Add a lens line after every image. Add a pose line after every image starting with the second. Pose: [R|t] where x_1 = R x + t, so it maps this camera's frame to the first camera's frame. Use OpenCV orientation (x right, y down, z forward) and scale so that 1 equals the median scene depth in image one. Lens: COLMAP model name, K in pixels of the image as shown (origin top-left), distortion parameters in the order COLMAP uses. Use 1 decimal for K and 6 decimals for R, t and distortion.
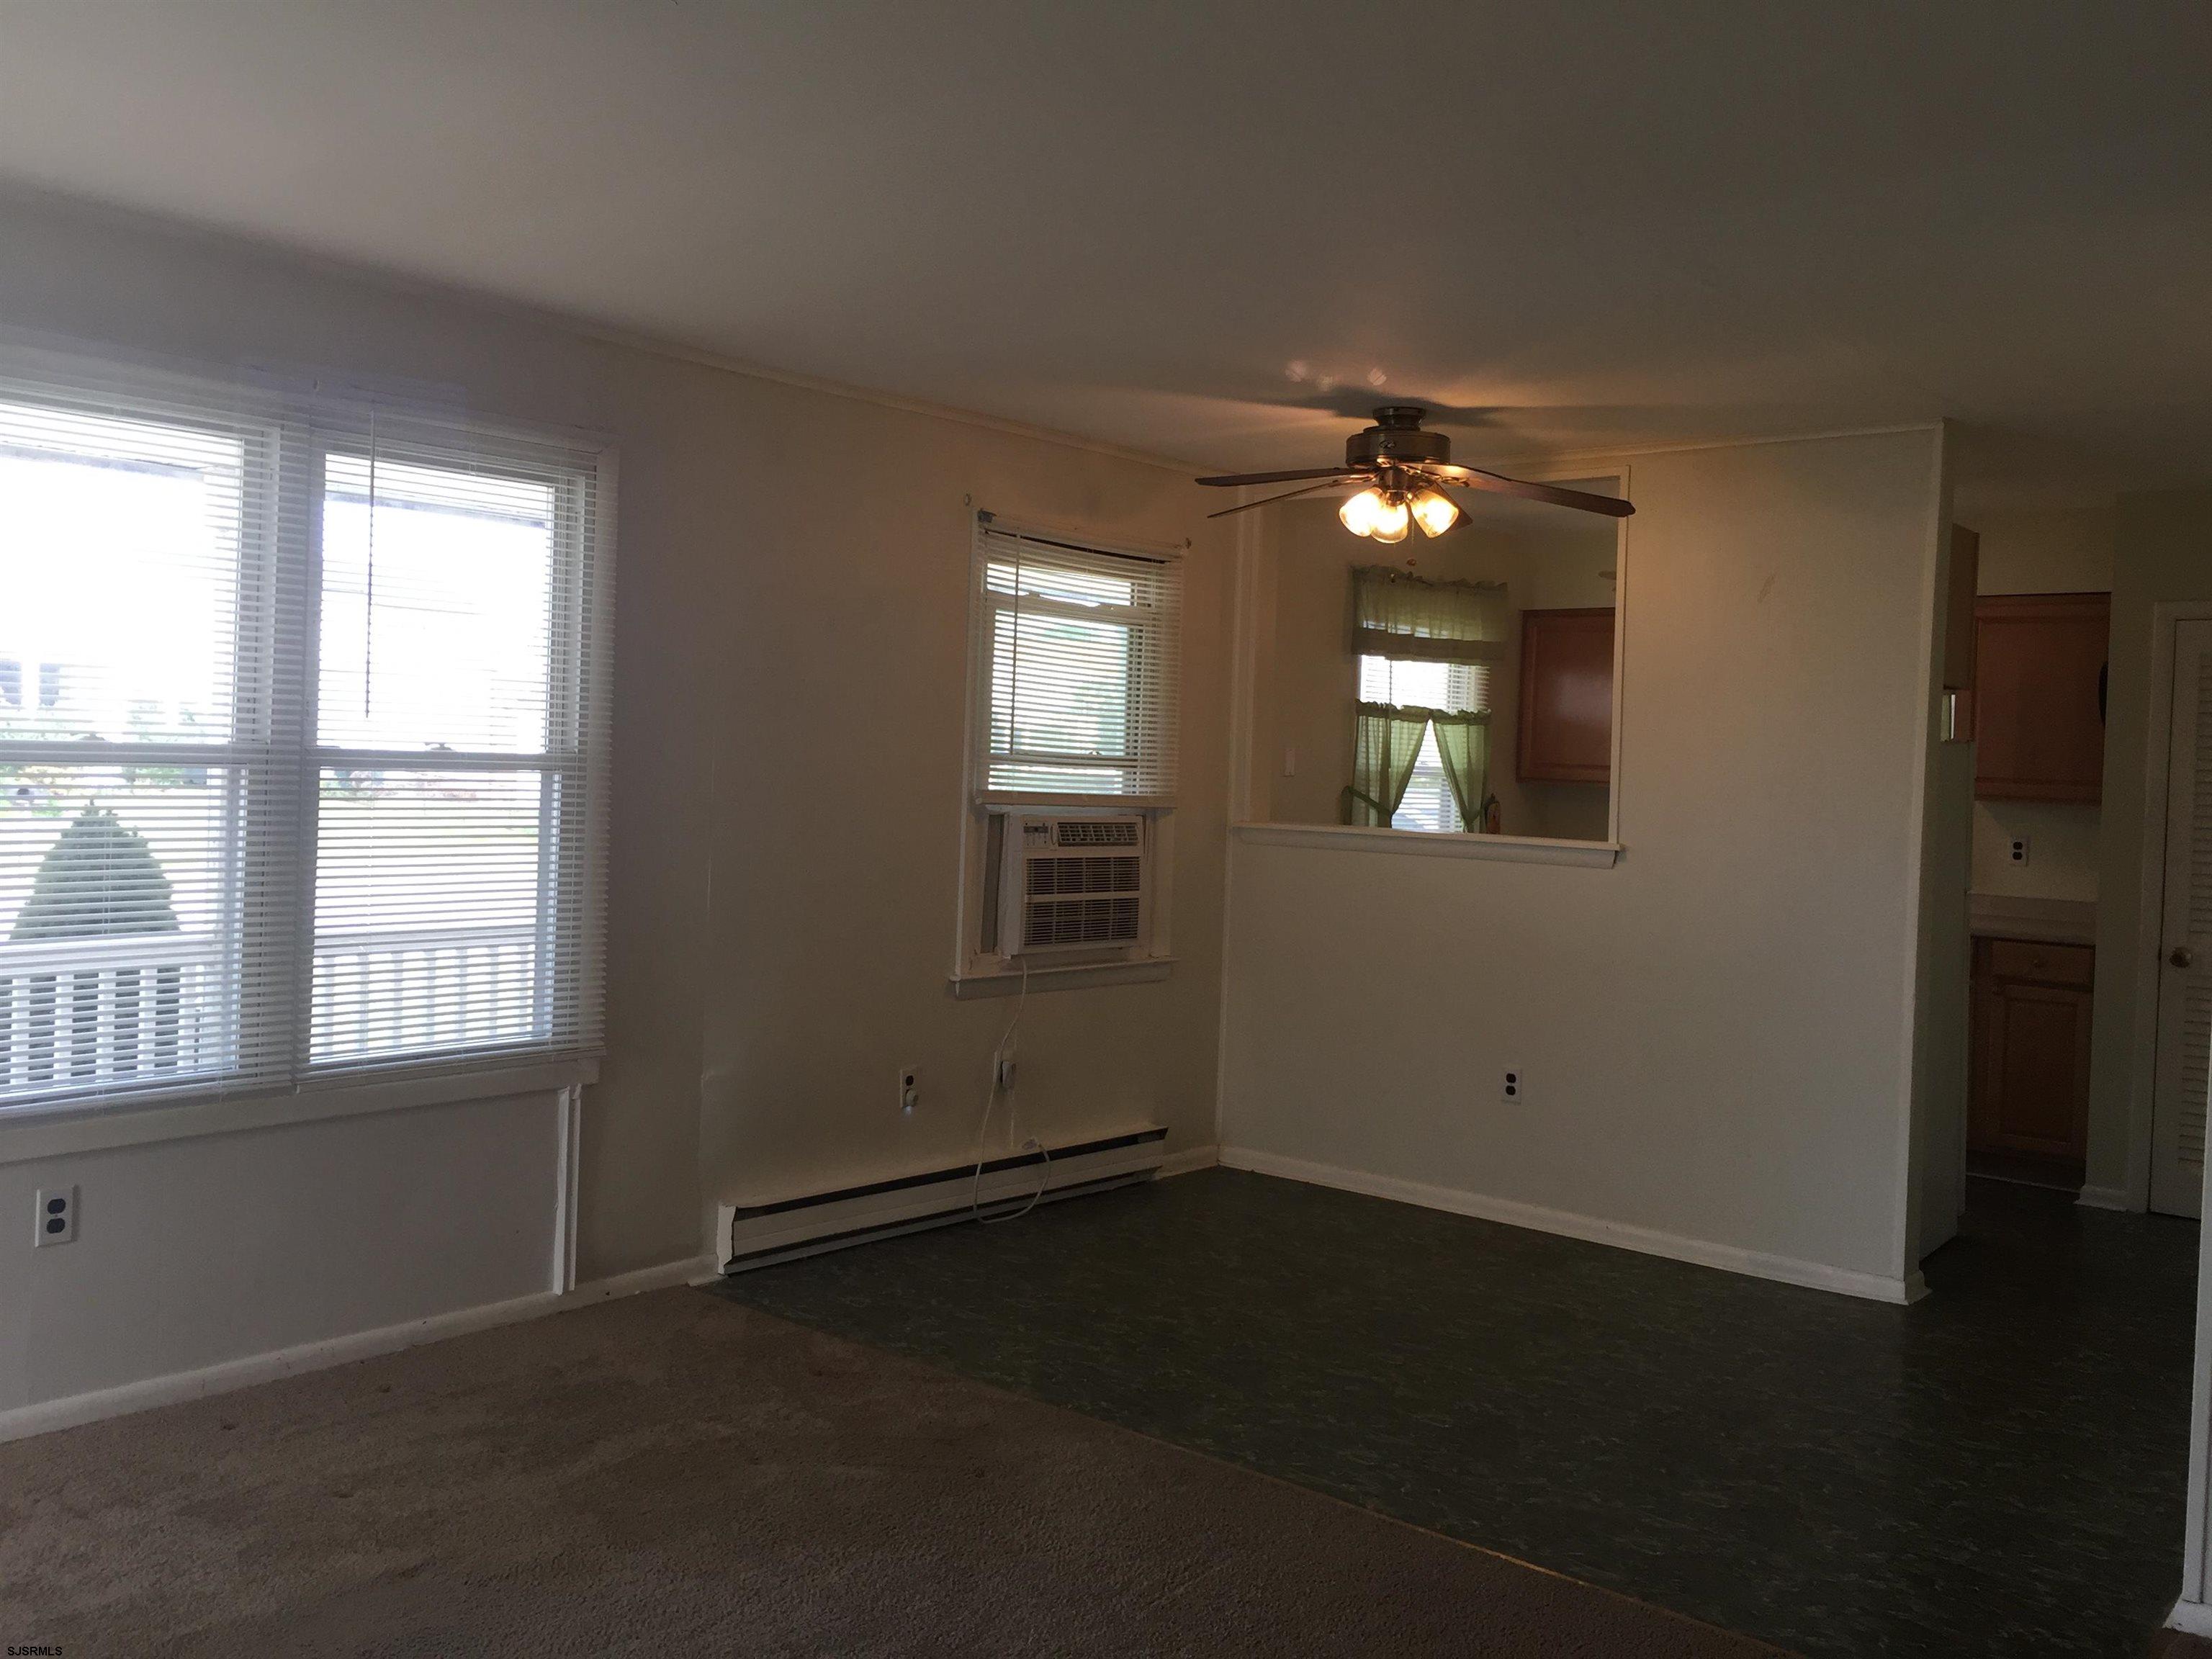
lens RADIAL K [[1922.8, 0, 1050.6], [0, 1922.8, 764.9], [0, 0, 1]] dist [0.063286, -0.072107]
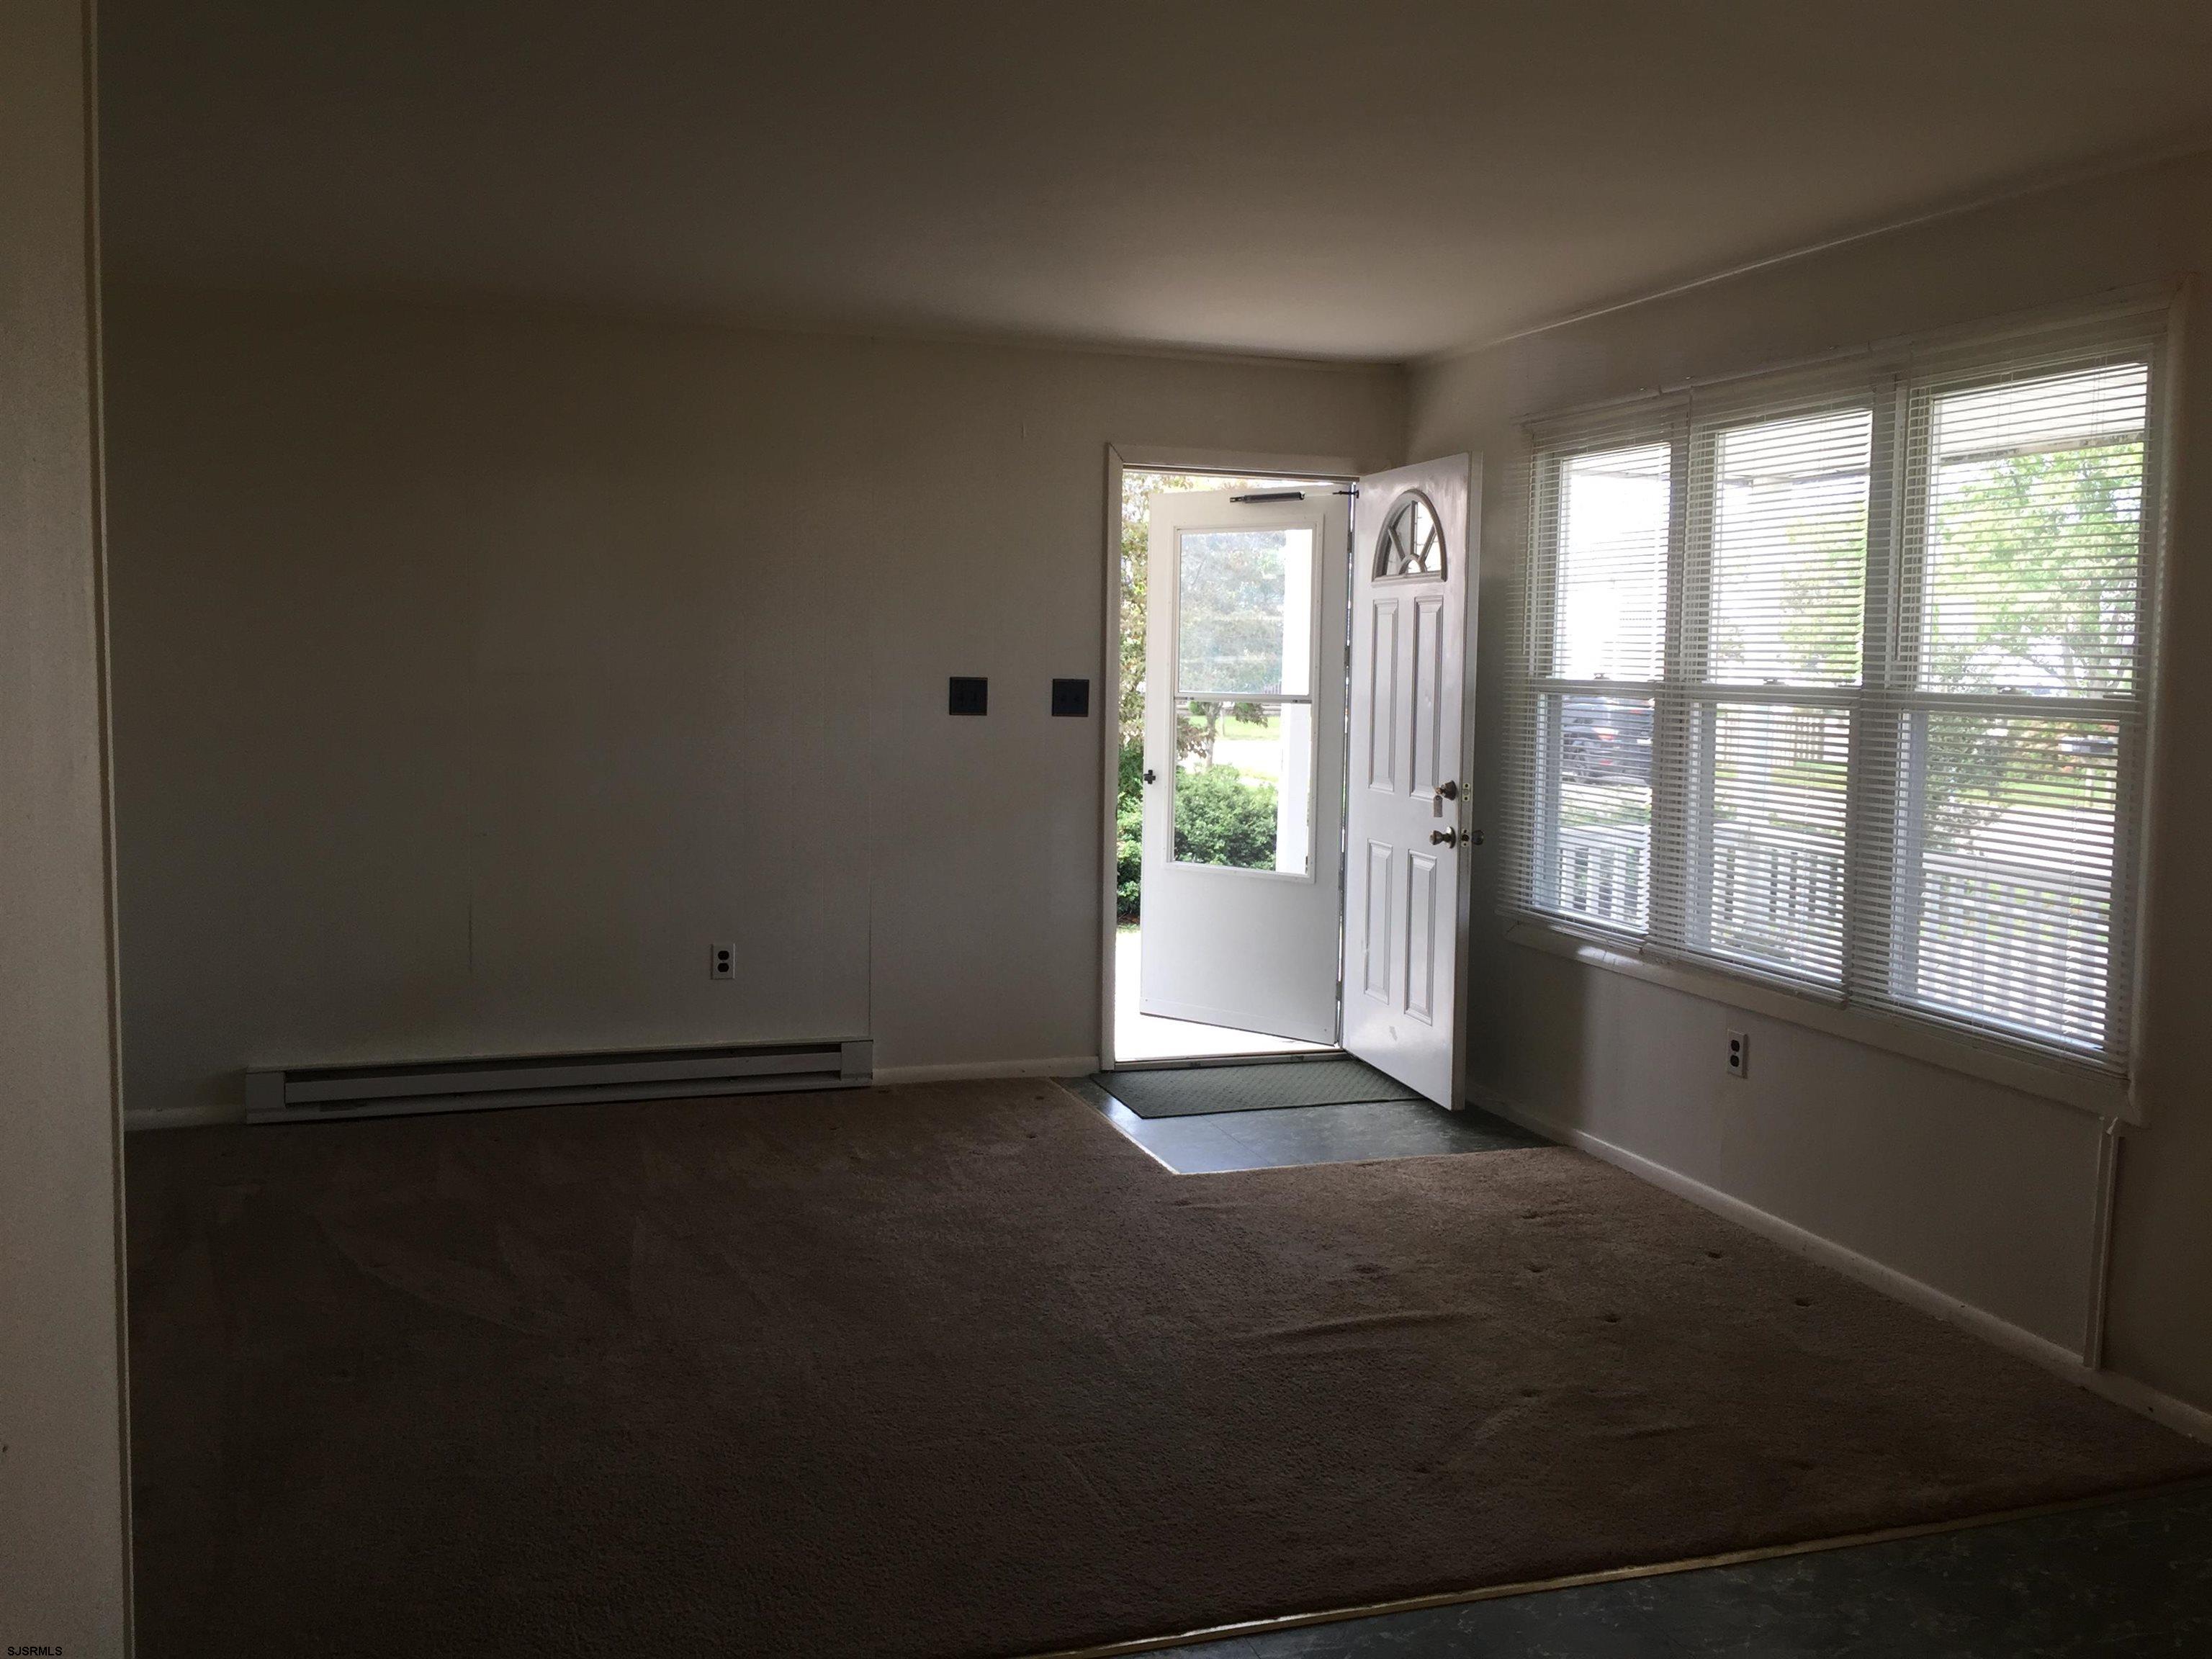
lens RADIAL K [[1922.8, 0, 1050.6], [0, 1922.8, 764.9], [0, 0, 1]] dist [0.063286, -0.072107]
pose [[-0.549601, 0.014822, -0.835296, 0.854860], [-0.033299, 0.998659, 0.039630, 0.004935], [0.834763, 0.049595, -0.548371, 1.389406]]
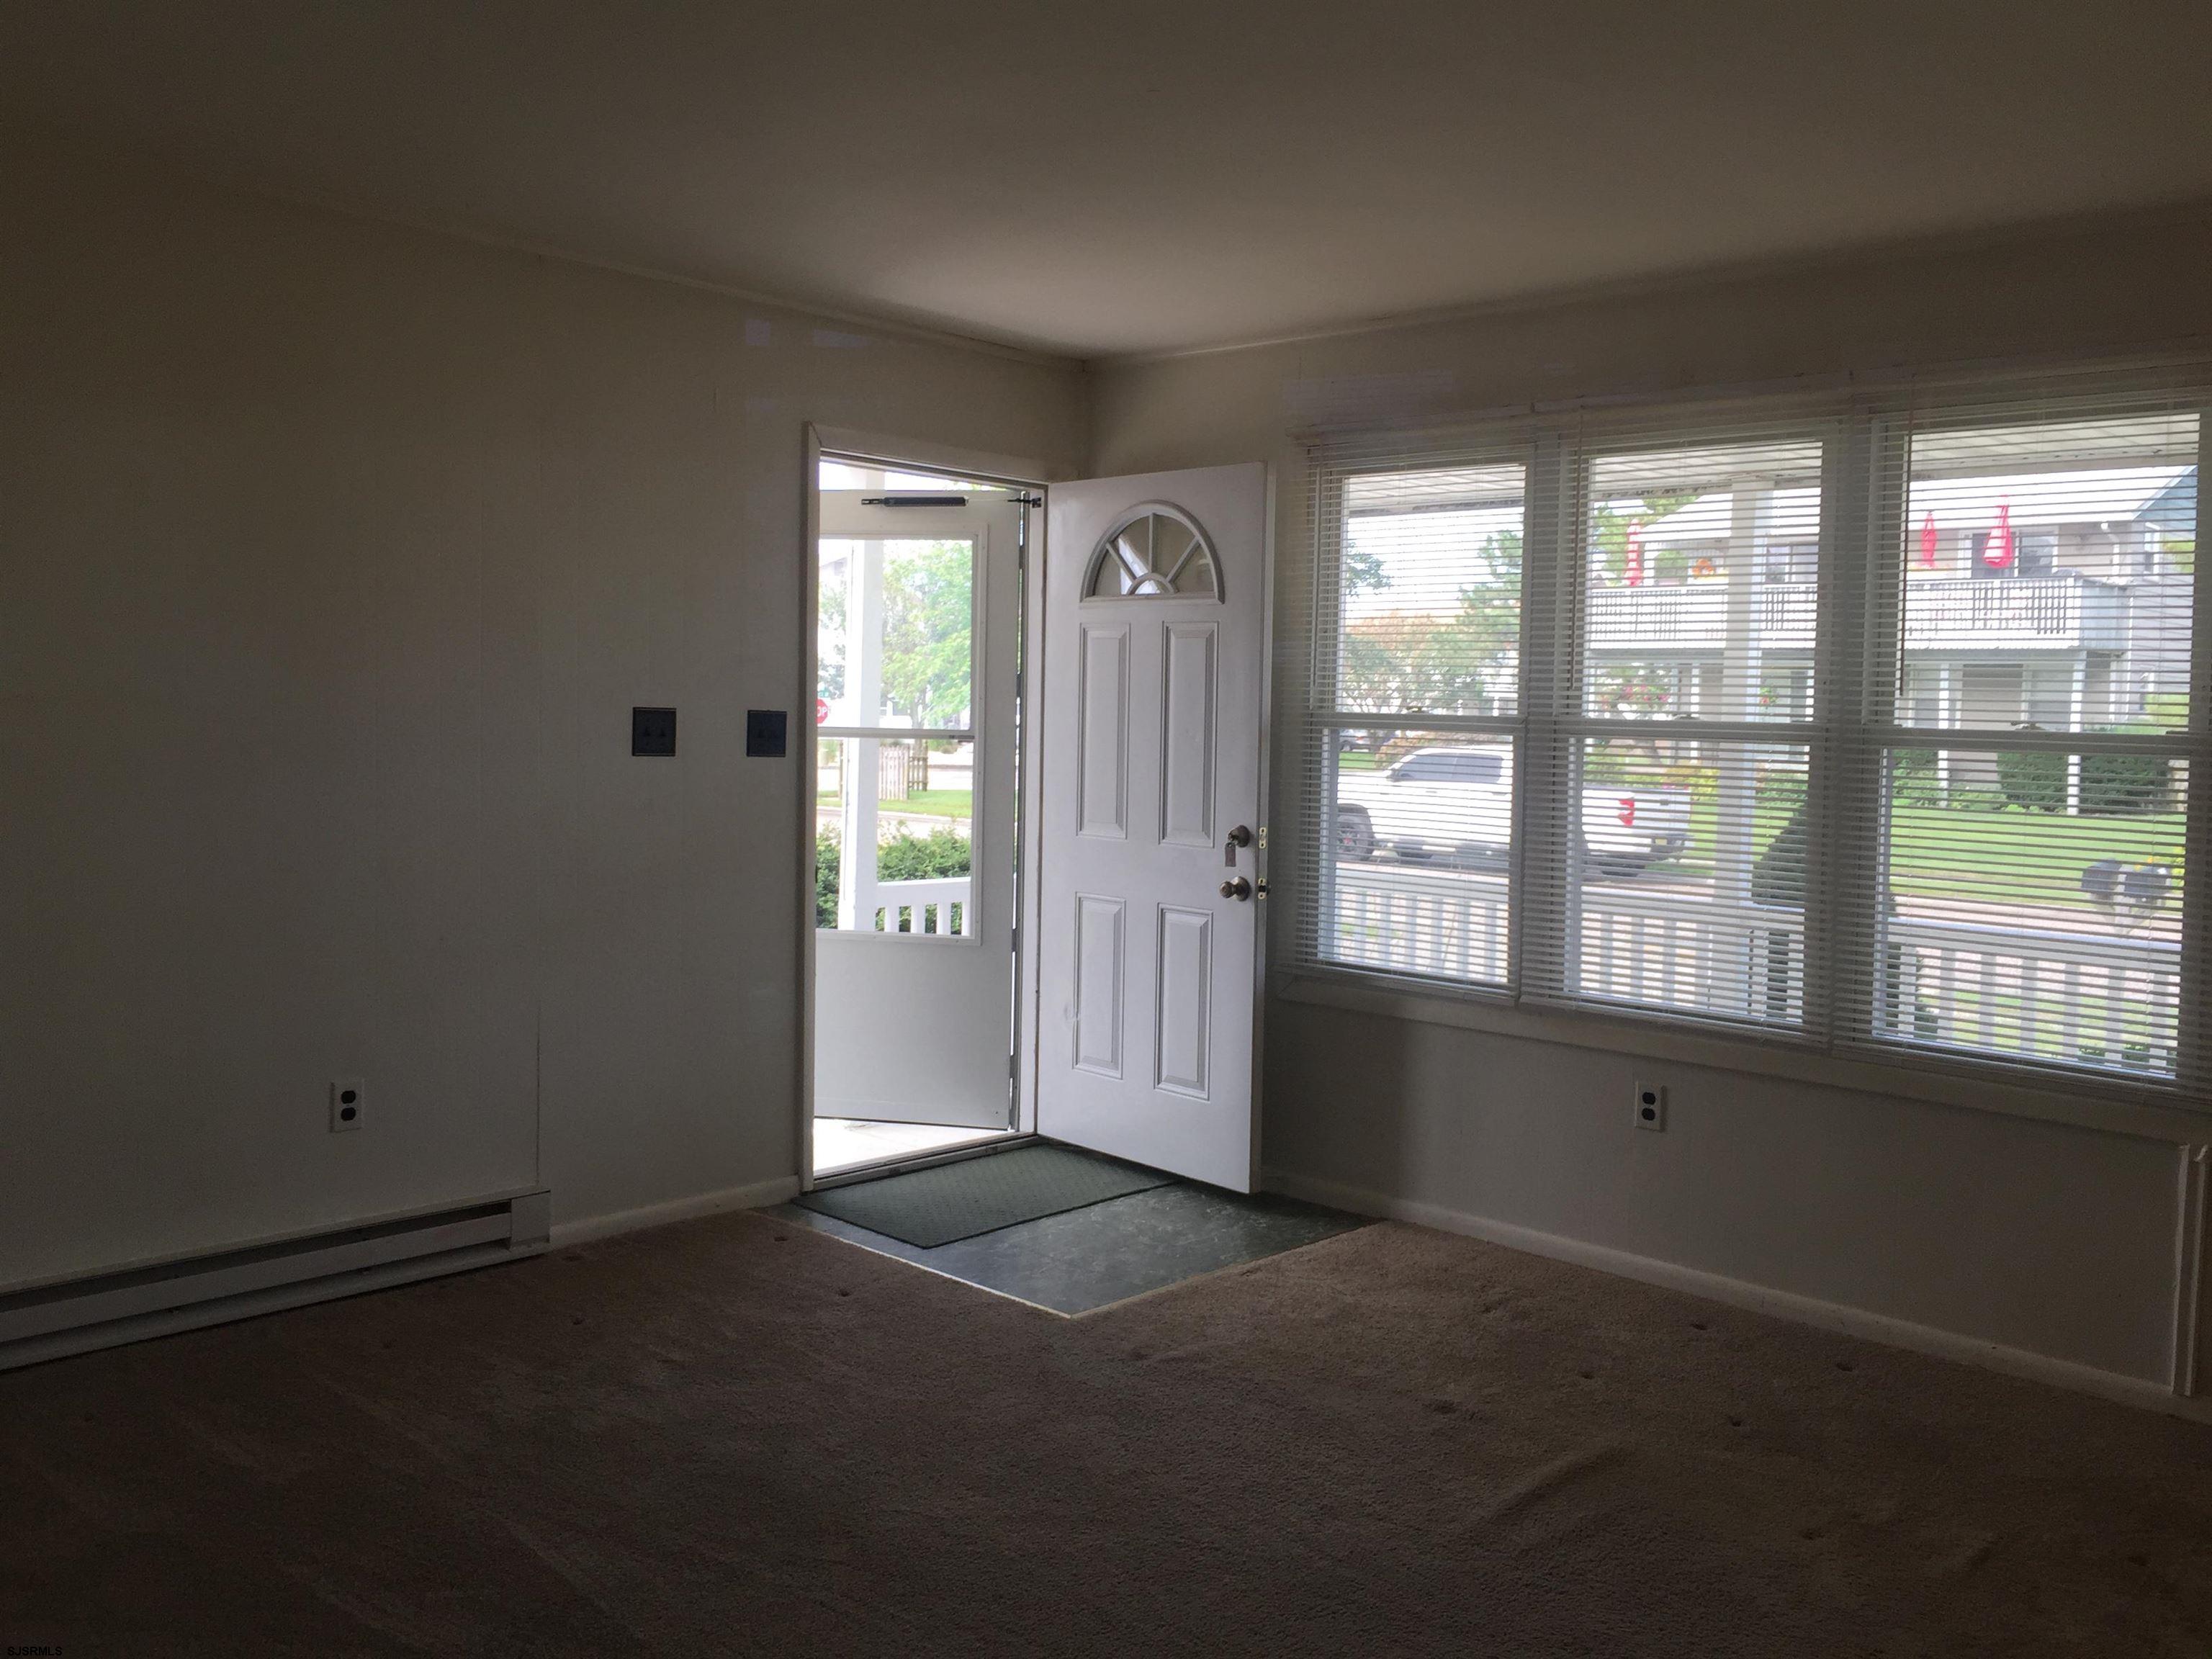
lens RADIAL K [[1922.8, 0, 1050.6], [0, 1922.8, 764.9], [0, 0, 1]] dist [0.063286, -0.072107]
pose [[-0.071494, 0.003584, -0.997435, 0.776695], [-0.029917, 0.999536, 0.005736, 0.021380], [0.996992, 0.030250, -0.071354, 0.742969]]
